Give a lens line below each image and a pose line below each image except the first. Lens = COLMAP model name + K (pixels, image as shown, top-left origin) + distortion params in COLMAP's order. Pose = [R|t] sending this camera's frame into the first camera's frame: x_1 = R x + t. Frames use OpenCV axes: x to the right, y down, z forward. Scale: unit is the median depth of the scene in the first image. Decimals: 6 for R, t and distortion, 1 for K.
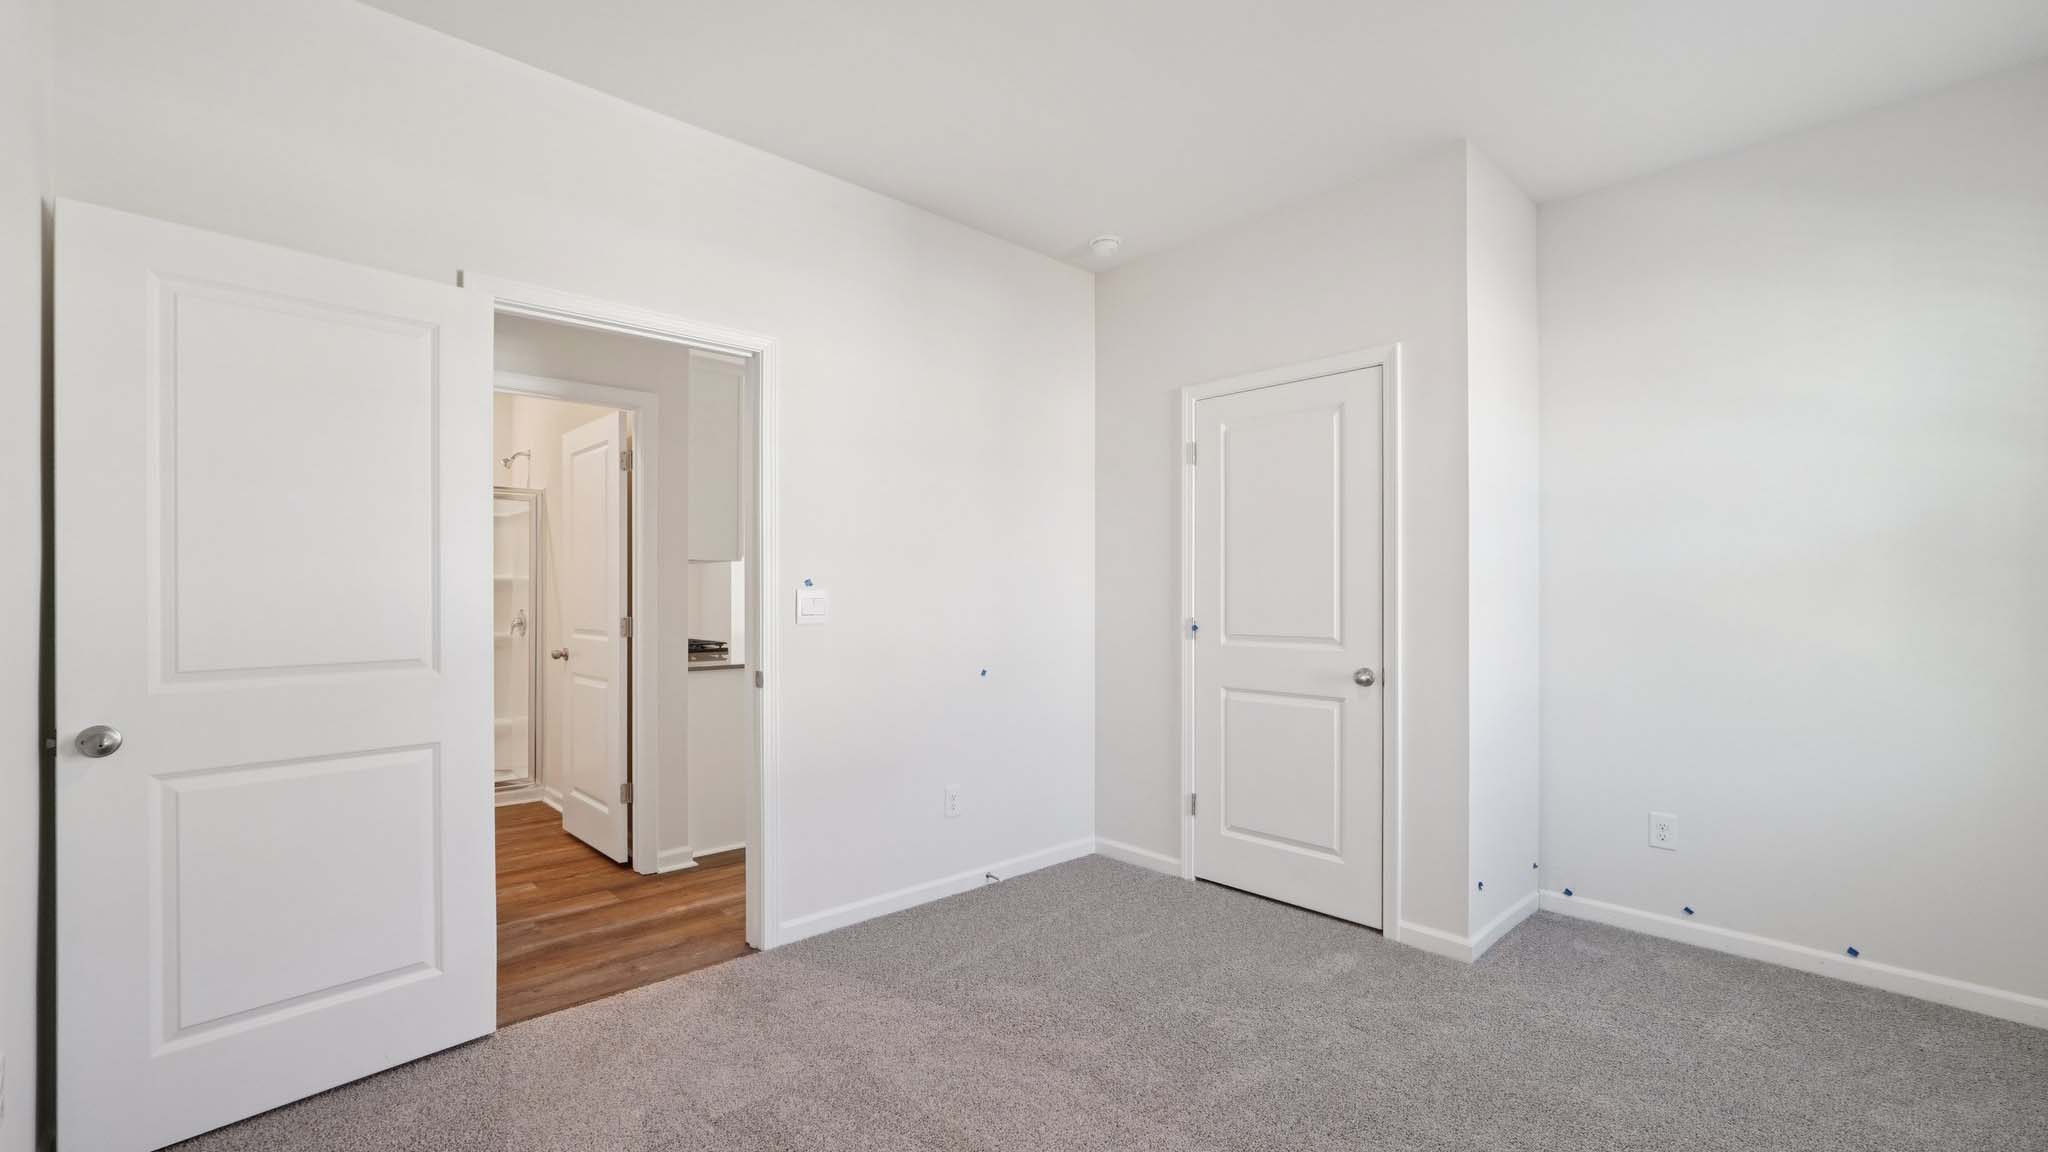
lens RADIAL K [[856.4, 0, 1033.3], [0, 856.4, 596.4], [0, 0, 1]] dist [-0.013558, -0.000153]
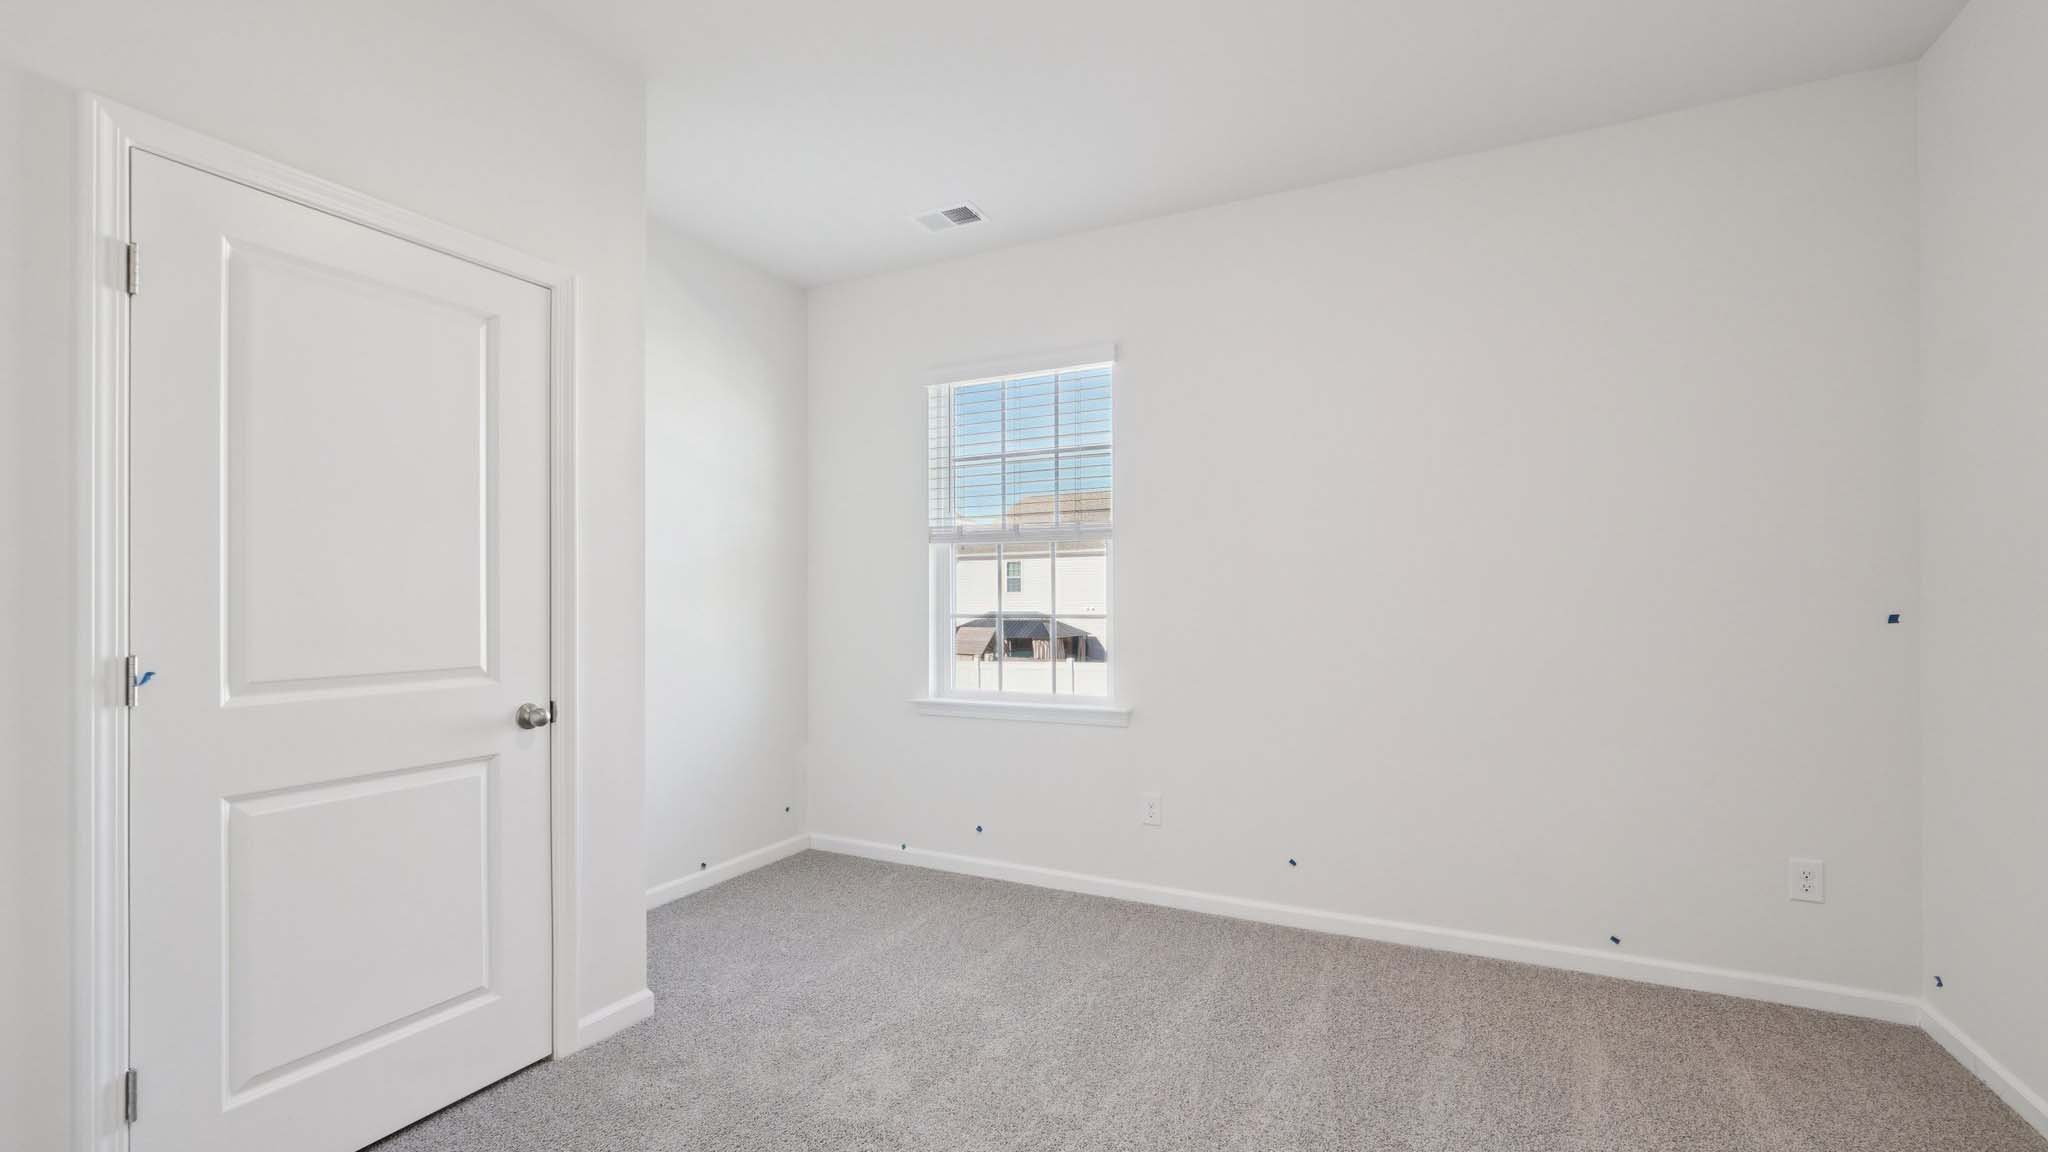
lens RADIAL K [[856.4, 0, 1033.3], [0, 856.4, 596.4], [0, 0, 1]] dist [-0.013558, -0.000153]
pose [[-0.354502, 0.003344, 0.935049, -0.412683], [0.001803, 0.999994, -0.002893, -0.002828], [-0.935053, 0.000660, -0.354506, 0.833116]]
